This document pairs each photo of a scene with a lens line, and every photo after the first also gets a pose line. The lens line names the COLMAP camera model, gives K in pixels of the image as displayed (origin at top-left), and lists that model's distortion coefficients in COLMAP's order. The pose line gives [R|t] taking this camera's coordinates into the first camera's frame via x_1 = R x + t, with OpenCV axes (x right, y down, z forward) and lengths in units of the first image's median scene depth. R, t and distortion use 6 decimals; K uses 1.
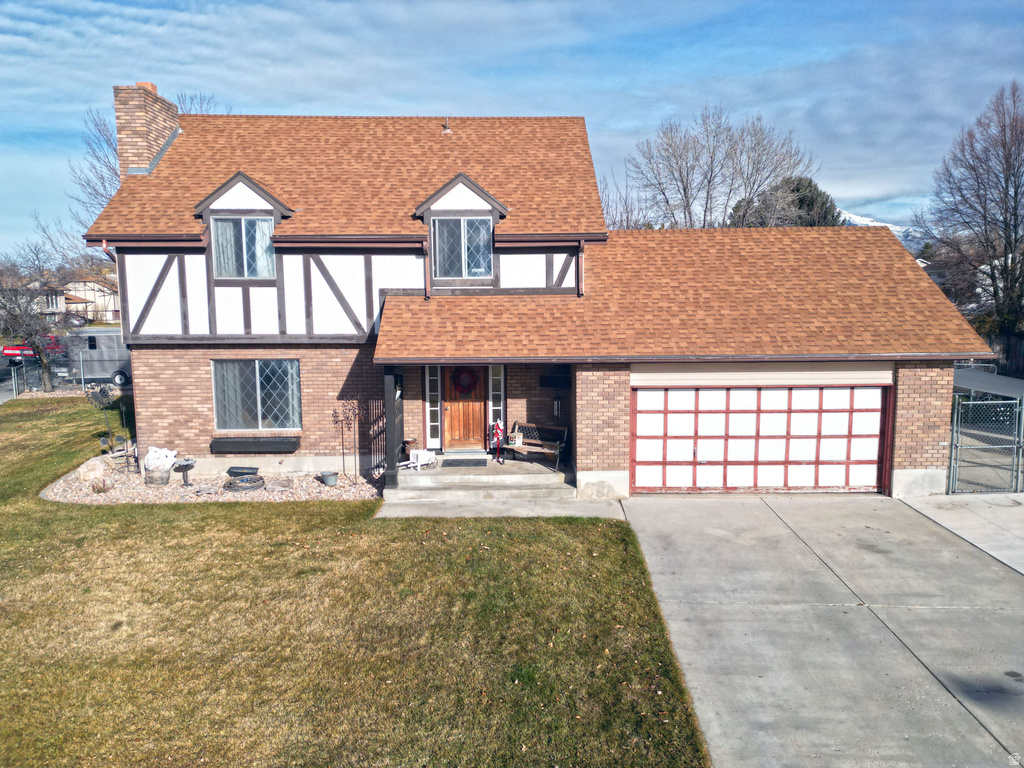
lens RADIAL K [[719.5, 0, 512.0], [0, 719.5, 384.0], [0, 0, 1]] dist [0.053407, -0.048976]
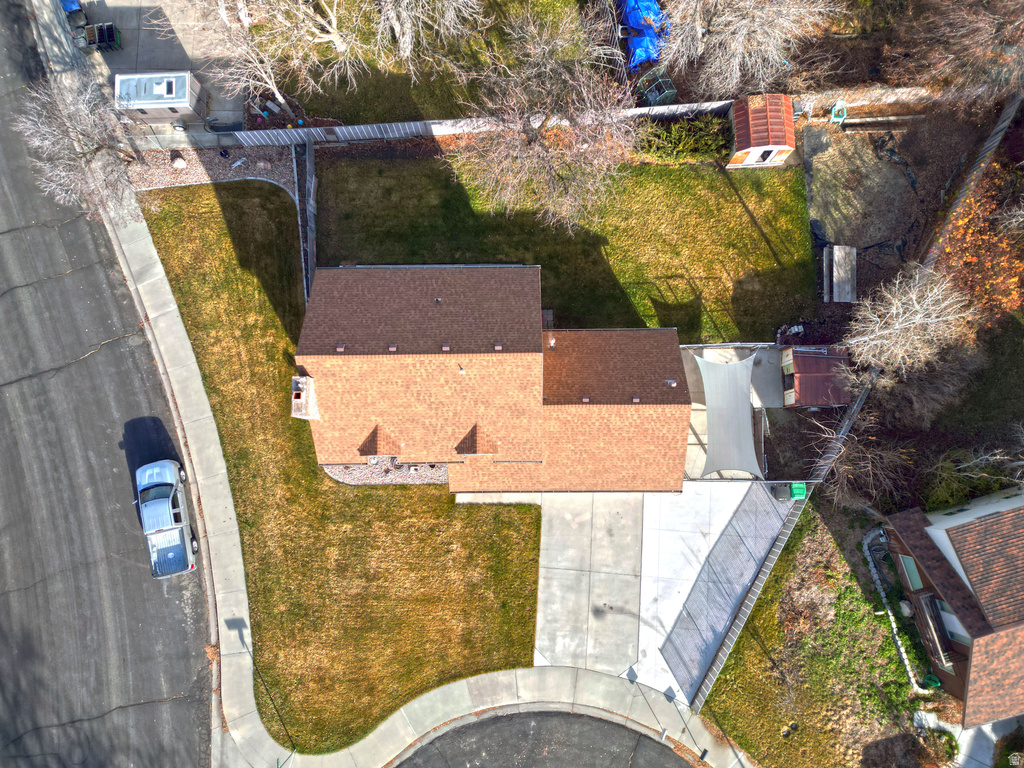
lens RADIAL K [[719.5, 0, 512.0], [0, 719.5, 384.0], [0, 0, 1]] dist [0.053407, -0.048976]
pose [[0.999973, 0.002084, -0.007044, 0.054480], [0.006372, 0.230974, 0.972939, -2.605574], [0.003654, -0.972958, 0.230955, 0.737959]]
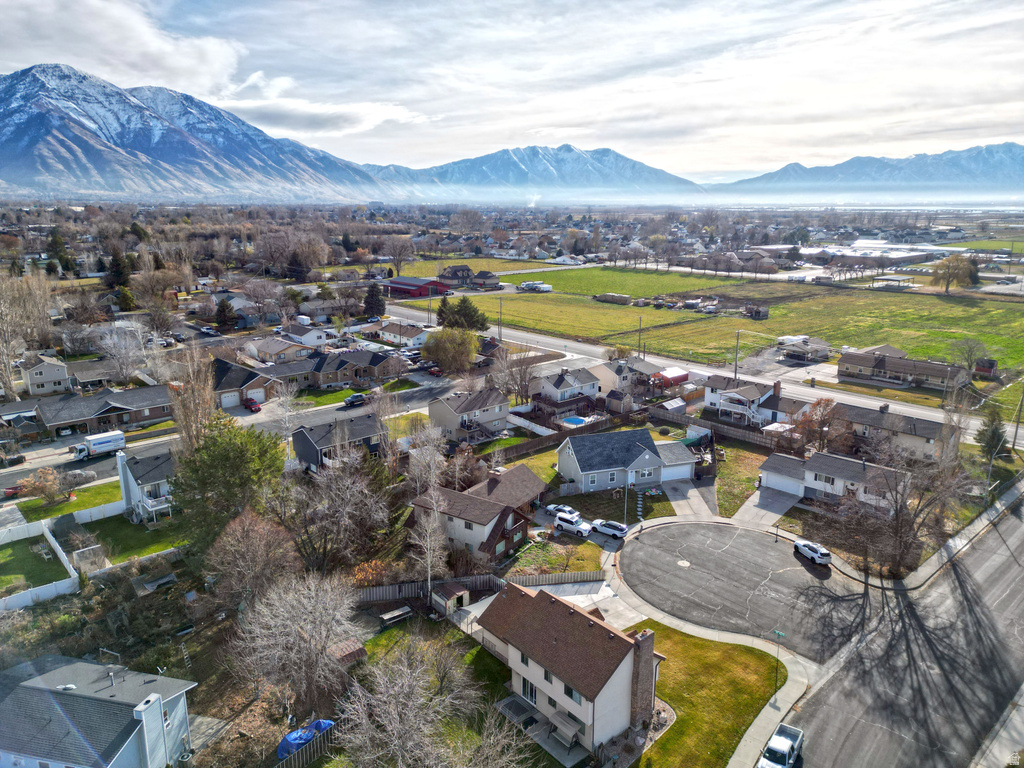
lens RADIAL K [[719.5, 0, 512.0], [0, 719.5, 384.0], [0, 0, 1]] dist [0.053407, -0.048976]
pose [[-0.638591, -0.187868, 0.746262, -2.944843], [0.098853, 0.941683, 0.321654, -3.236688], [-0.763171, 0.279175, -0.582779, 3.791220]]
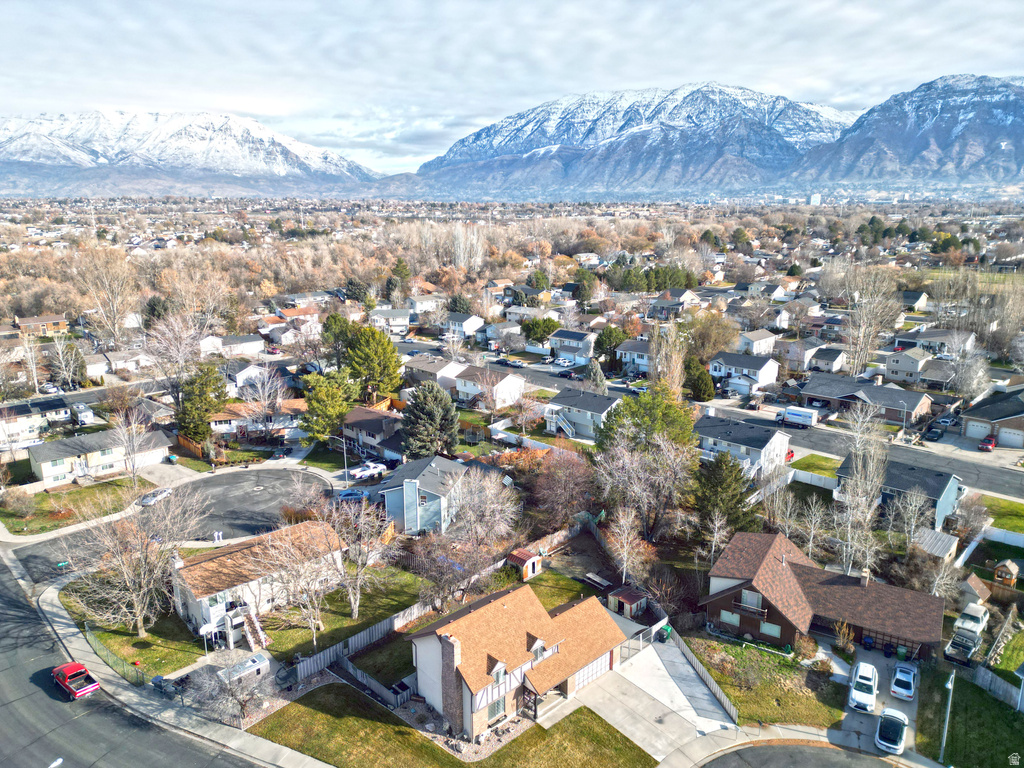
lens RADIAL K [[719.5, 0, 512.0], [0, 719.5, 384.0], [0, 0, 1]] dist [0.053407, -0.048976]
pose [[0.736890, -0.160153, 0.656768, -2.827998], [0.076638, 0.985060, 0.154219, -2.517540], [-0.671655, -0.063309, 0.738154, -1.975753]]
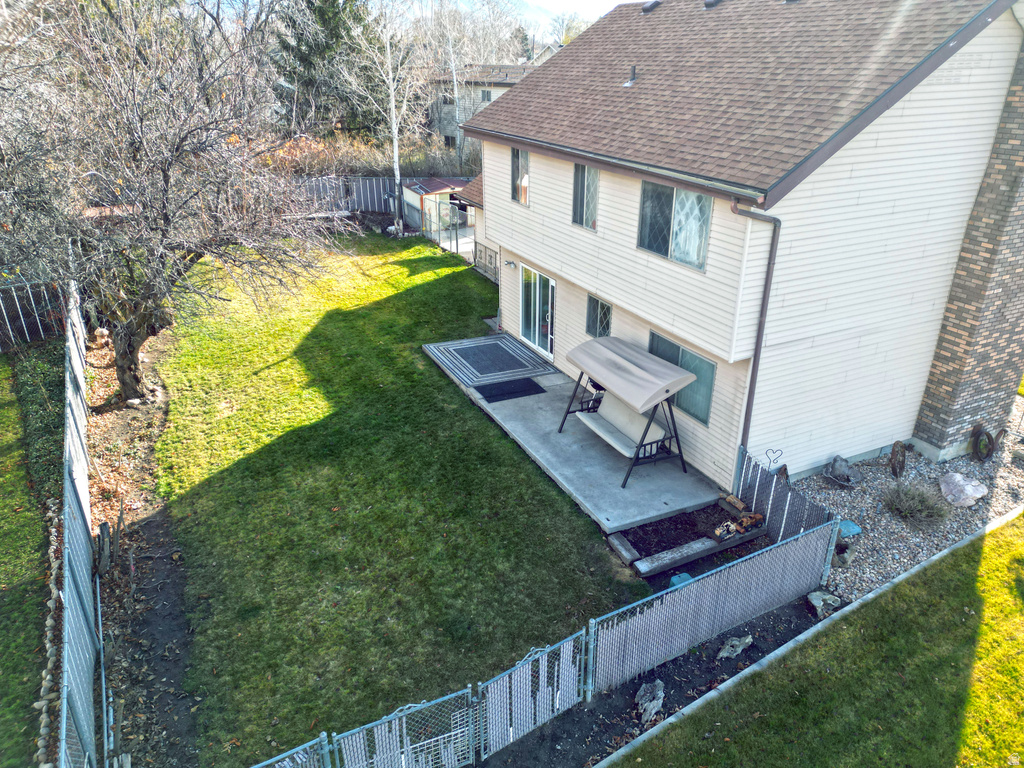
lens RADIAL K [[719.5, 0, 512.0], [0, 719.5, 384.0], [0, 0, 1]] dist [0.053407, -0.048976]
pose [[-0.426177, -0.371614, 0.824789, -1.168014], [0.111816, 0.883101, 0.455663, -0.520872], [-0.897703, 0.286418, -0.334805, 2.172566]]
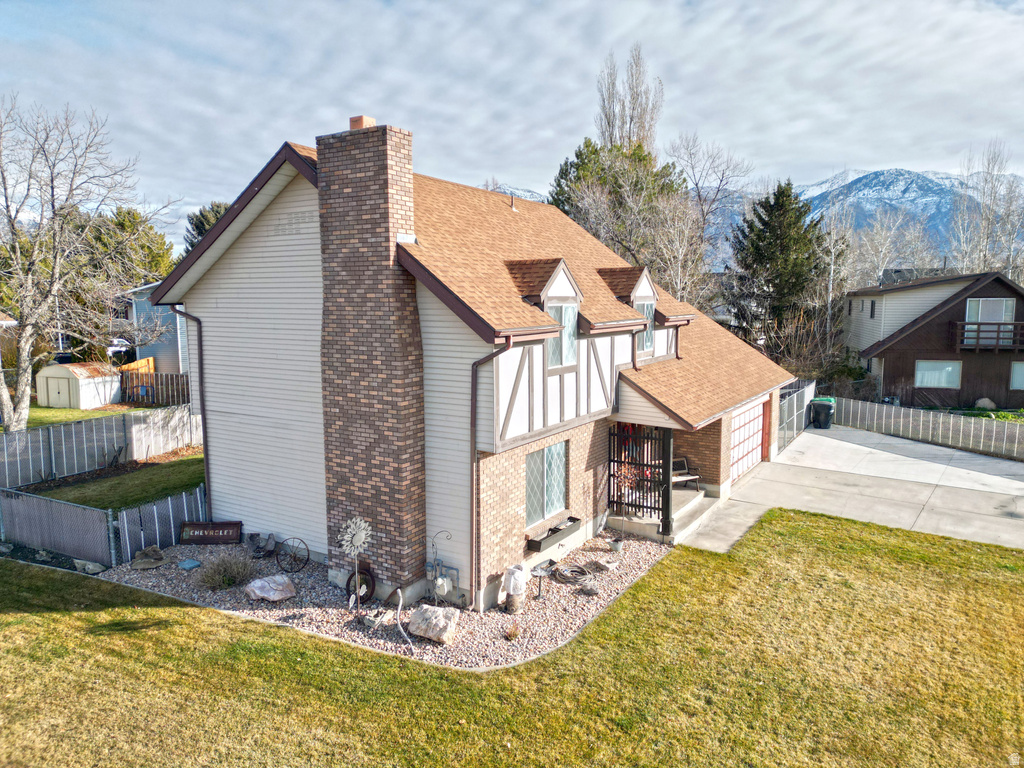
lens RADIAL K [[719.5, 0, 512.0], [0, 719.5, 384.0], [0, 0, 1]] dist [0.053407, -0.048976]
pose [[0.530172, -0.093453, 0.842724, -1.311224], [0.097568, 0.994029, 0.048850, -0.187594], [-0.842258, 0.056324, 0.536124, 0.579703]]
